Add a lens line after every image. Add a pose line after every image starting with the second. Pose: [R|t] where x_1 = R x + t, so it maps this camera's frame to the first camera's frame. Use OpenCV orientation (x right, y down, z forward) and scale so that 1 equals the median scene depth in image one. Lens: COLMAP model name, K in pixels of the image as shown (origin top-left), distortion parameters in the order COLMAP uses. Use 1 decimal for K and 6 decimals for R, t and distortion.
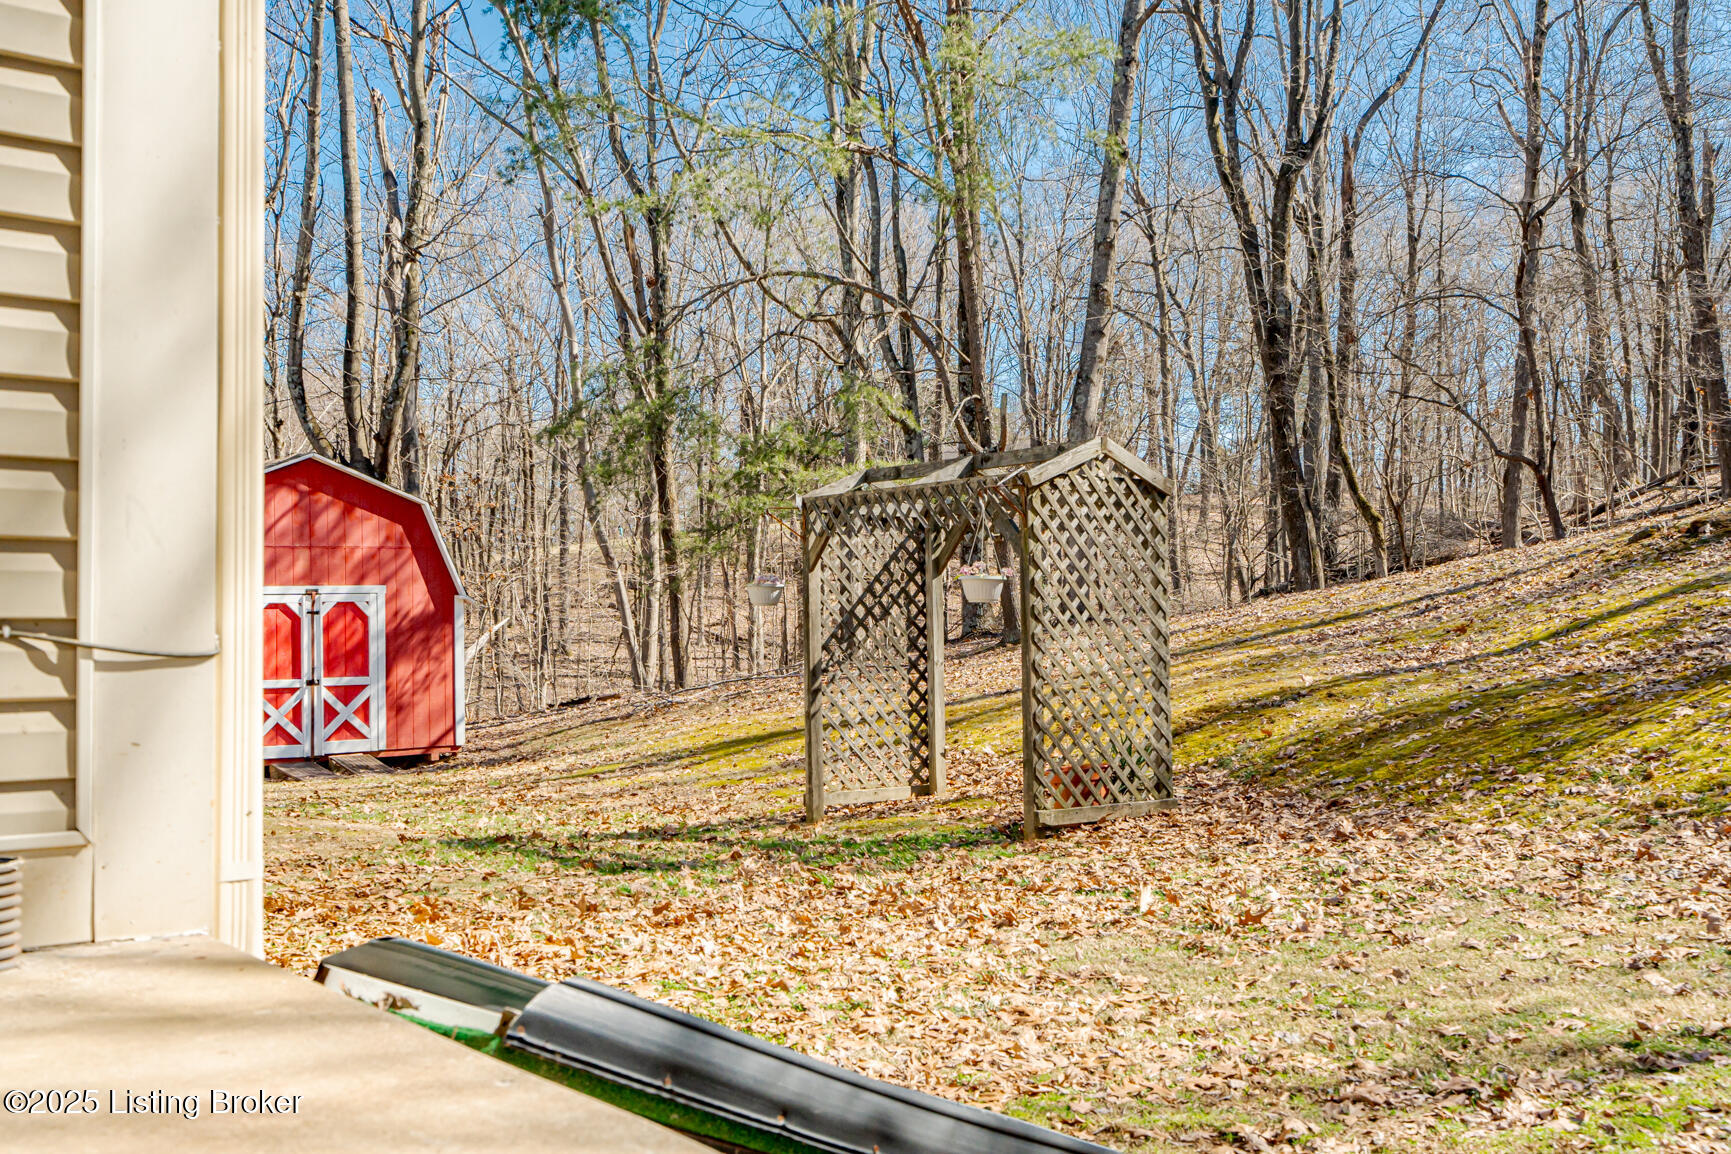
lens RADIAL K [[1711.7, 0, 976.1], [0, 1711.7, 577.8], [0, 0, 1]] dist [0.009516, 0.004293]
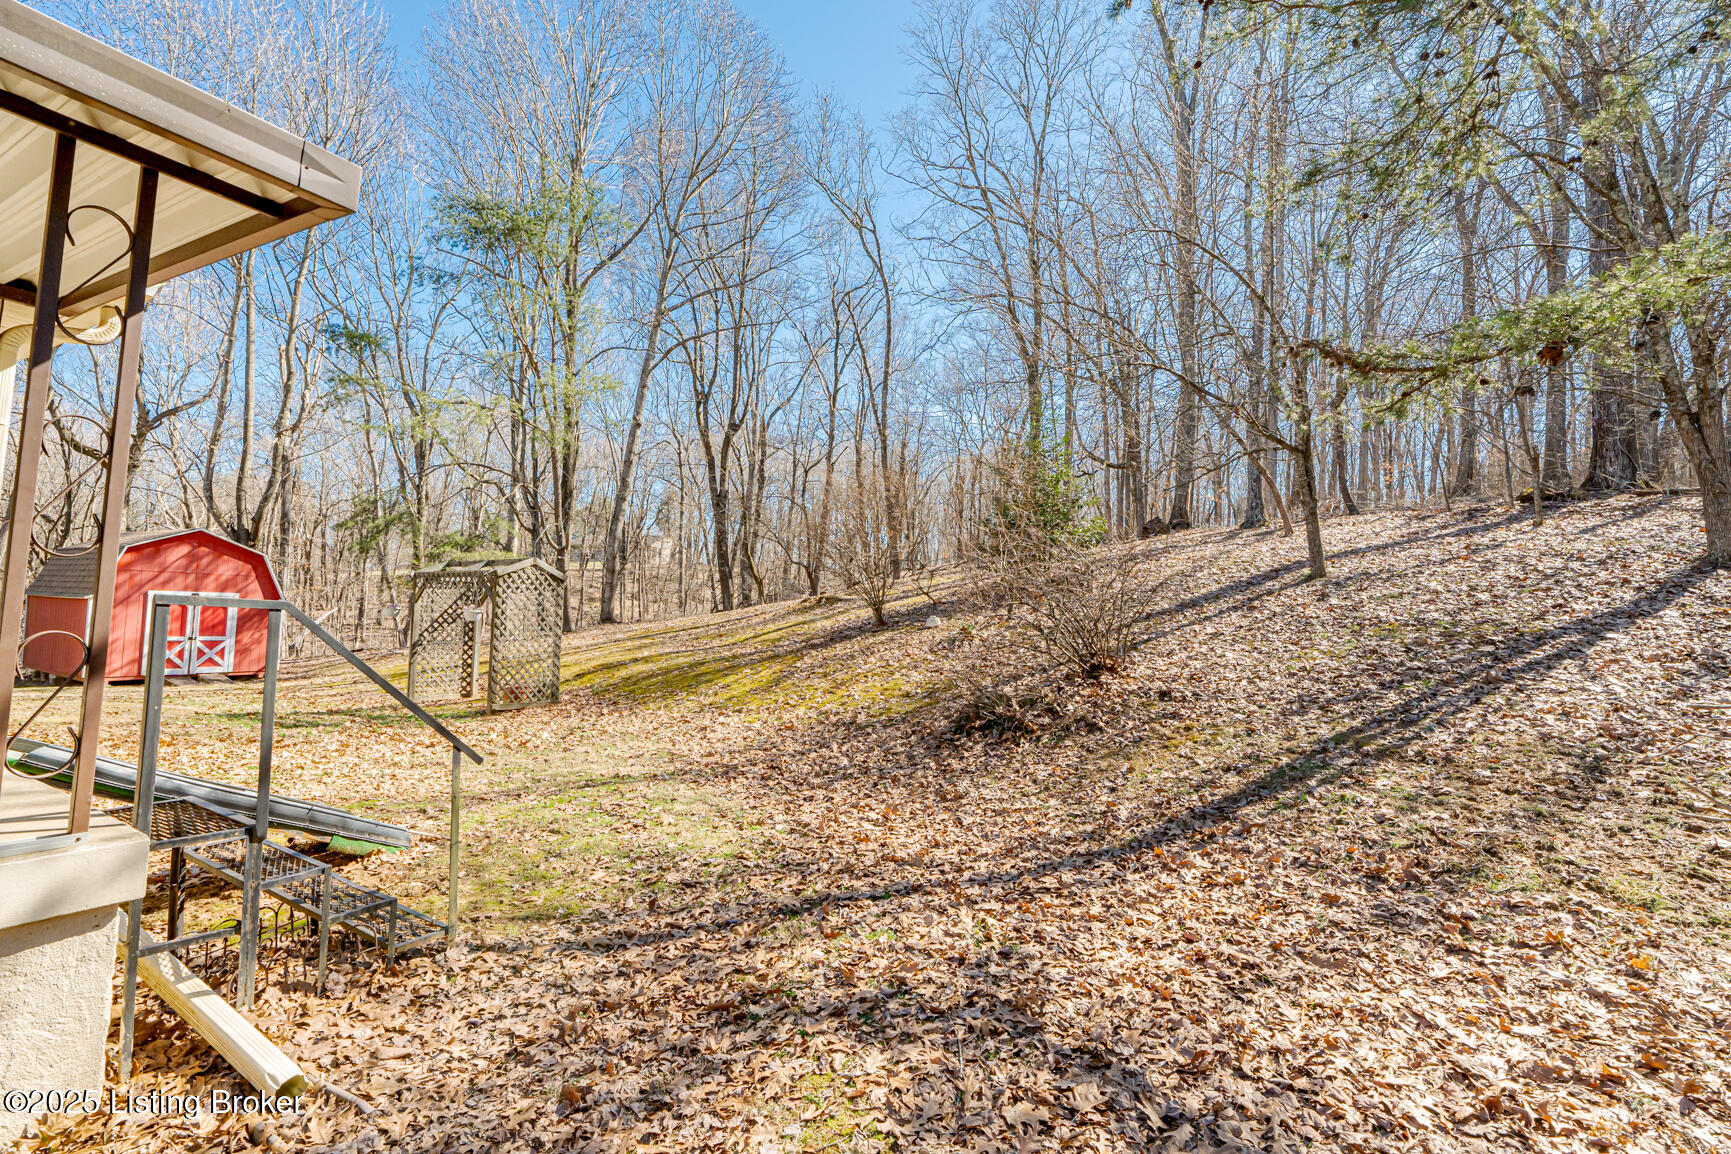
lens RADIAL K [[772.9, 0, 871.8], [0, 772.9, 570.4], [0, 0, 1]] dist [-0.020627, 0.008164]
pose [[0.951320, 0.061837, 0.301939, 0.109720], [-0.049705, 0.997624, -0.047709, -0.017676], [-0.304172, 0.030379, 0.952133, -0.130855]]
